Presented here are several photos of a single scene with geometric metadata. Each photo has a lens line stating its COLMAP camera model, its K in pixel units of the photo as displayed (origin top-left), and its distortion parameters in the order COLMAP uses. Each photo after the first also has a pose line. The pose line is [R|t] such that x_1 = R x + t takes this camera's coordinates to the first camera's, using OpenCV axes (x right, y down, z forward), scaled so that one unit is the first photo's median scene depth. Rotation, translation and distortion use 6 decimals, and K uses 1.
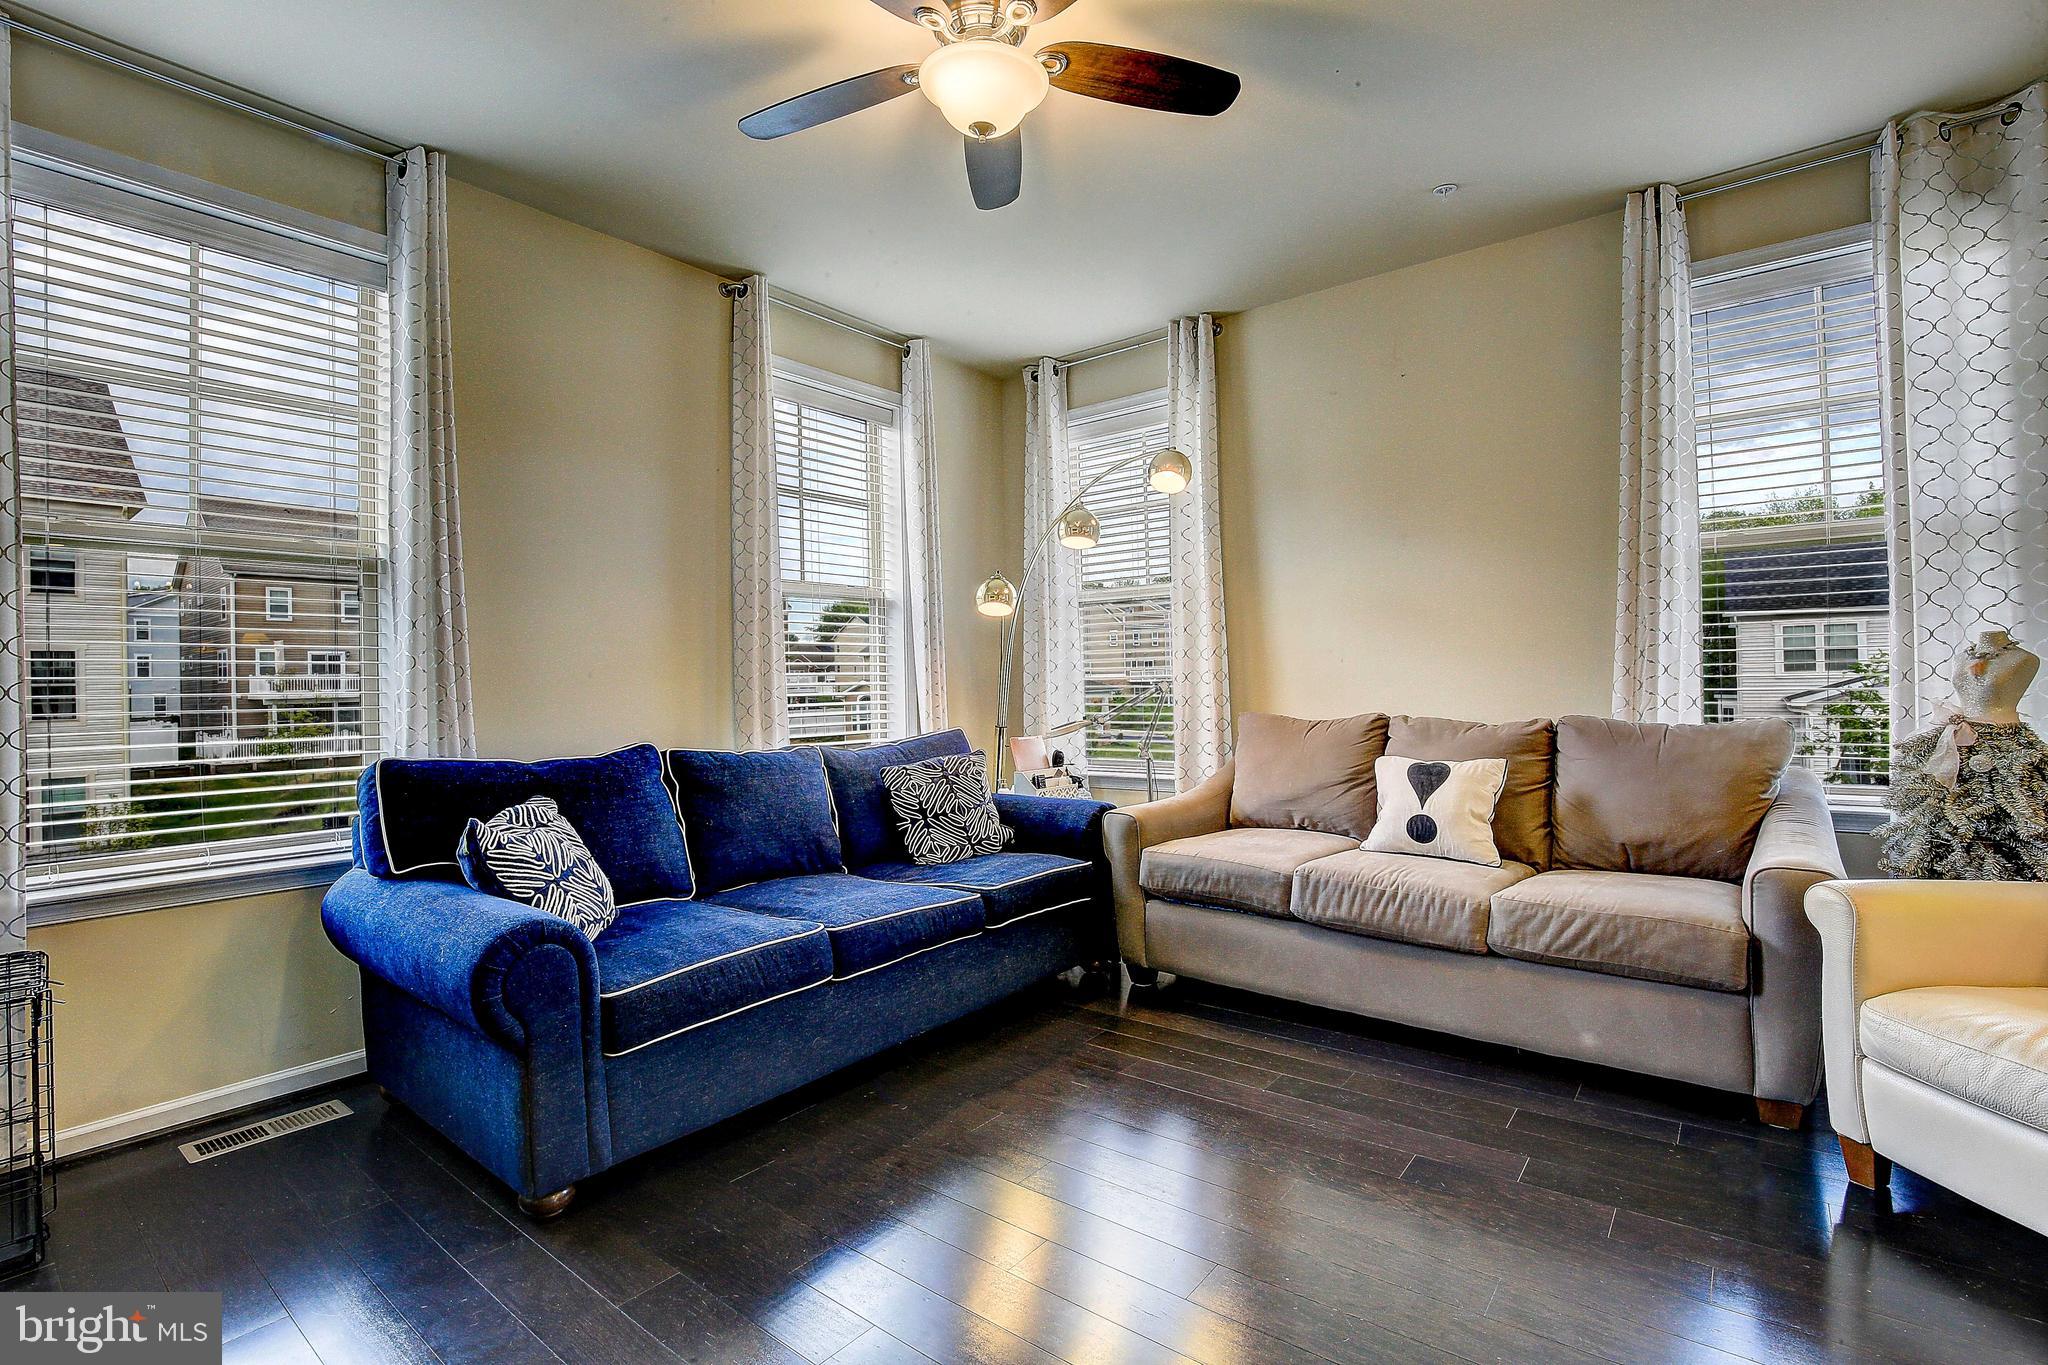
lens RADIAL K [[947.1, 0, 1015.3], [0, 947.1, 678.2], [0, 0, 1]] dist [-0.022723, 0.002890]
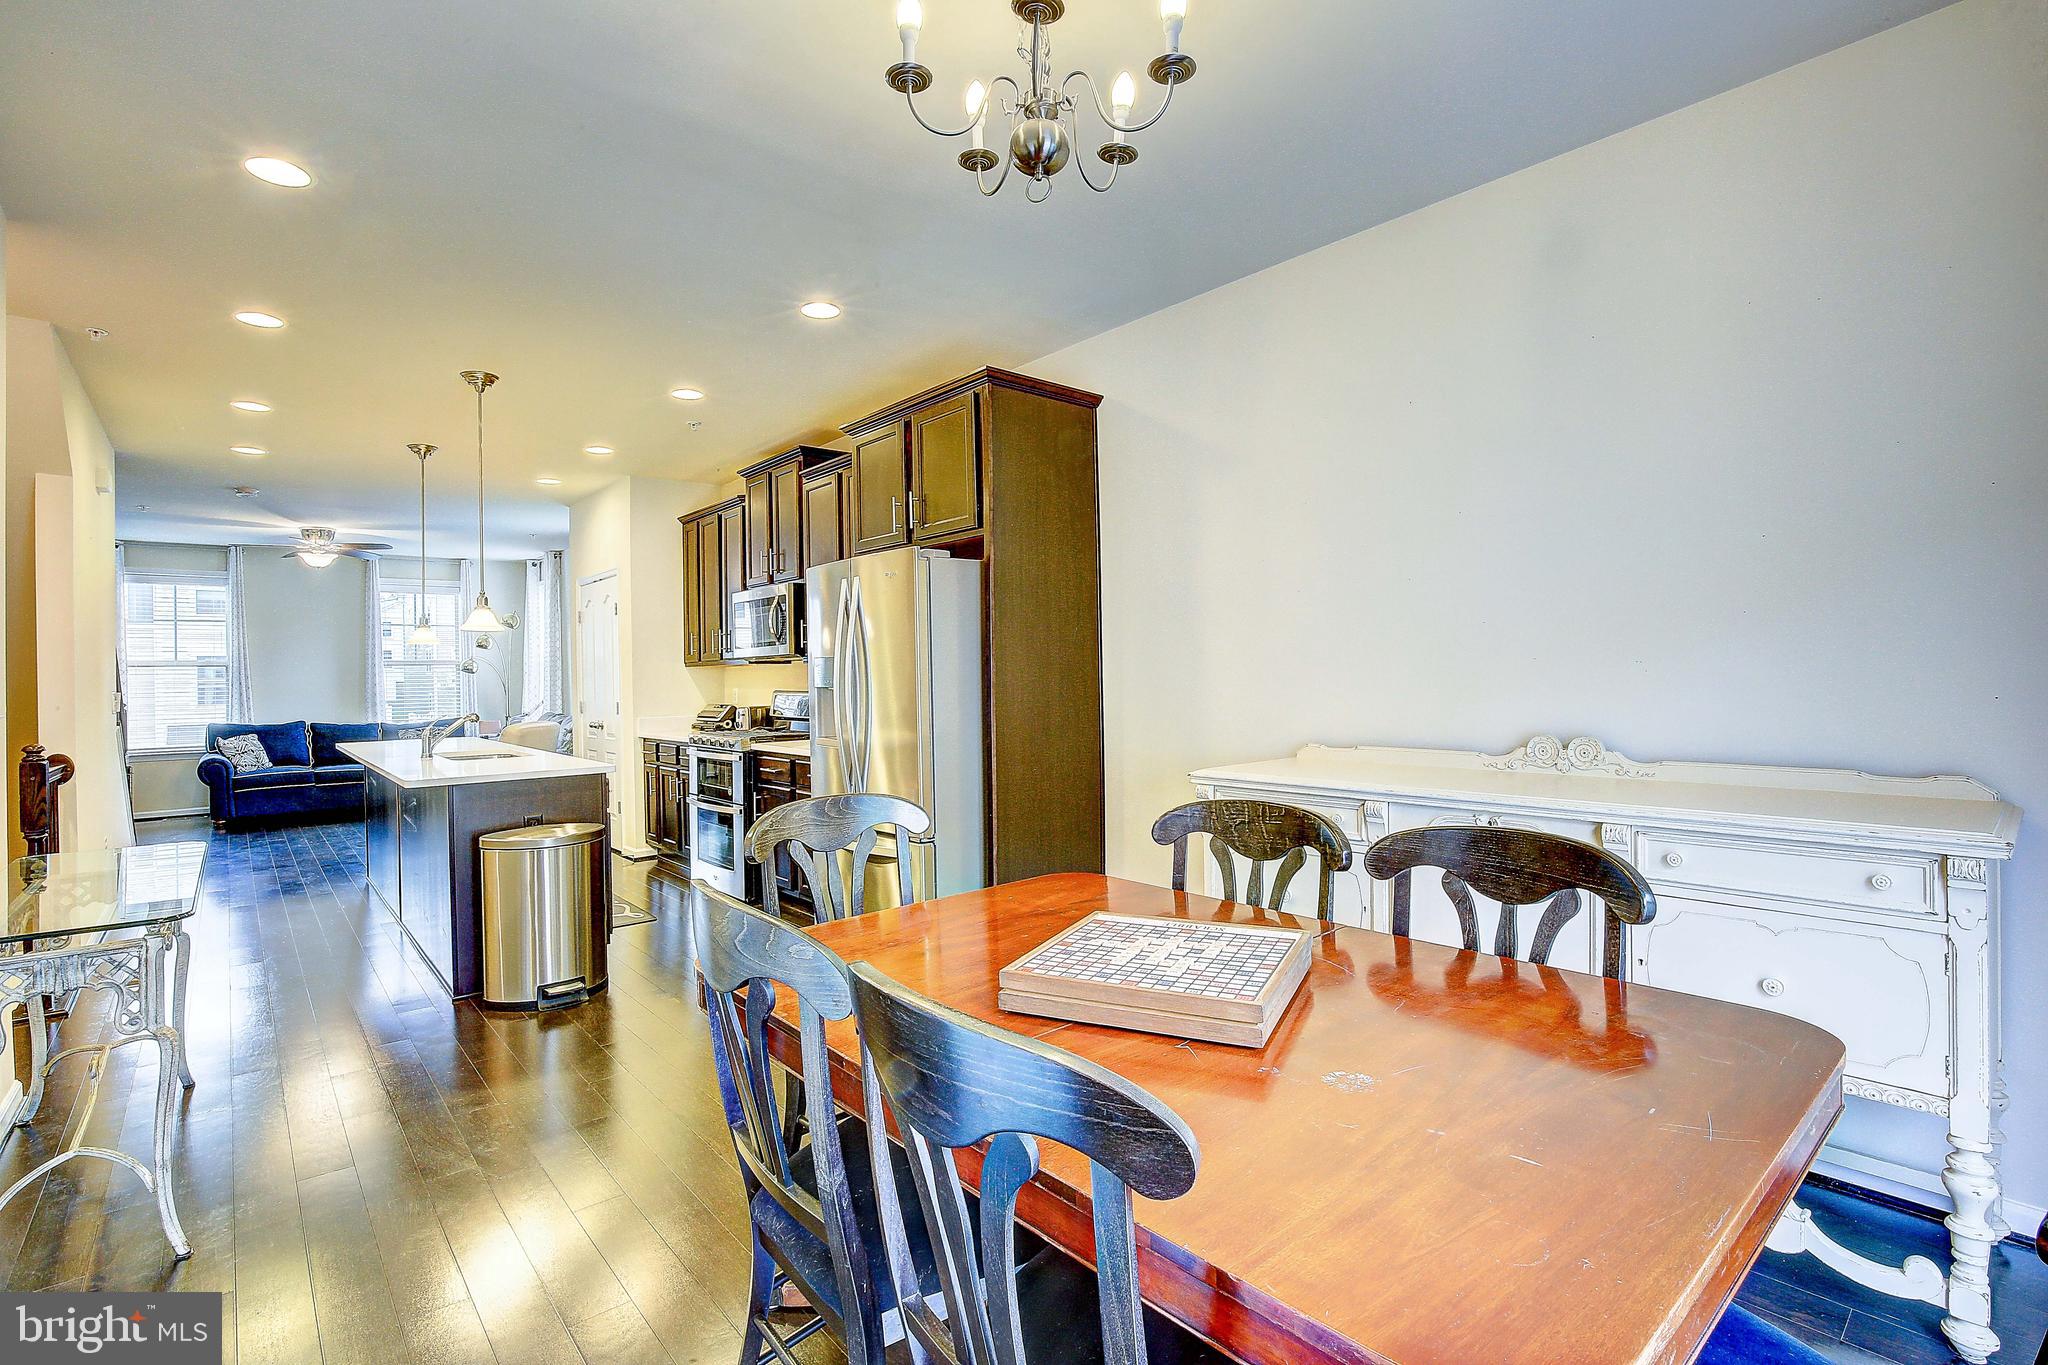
lens RADIAL K [[947.1, 0, 1011.1], [0, 947.1, 676.8], [0, 0, 1]] dist [-0.022723, 0.002890]
pose [[0.976115, 0.007266, -0.217134, 2.321340], [-0.004335, 0.999893, 0.013974, -0.119069], [0.217212, -0.012699, 0.976042, -1.398300]]
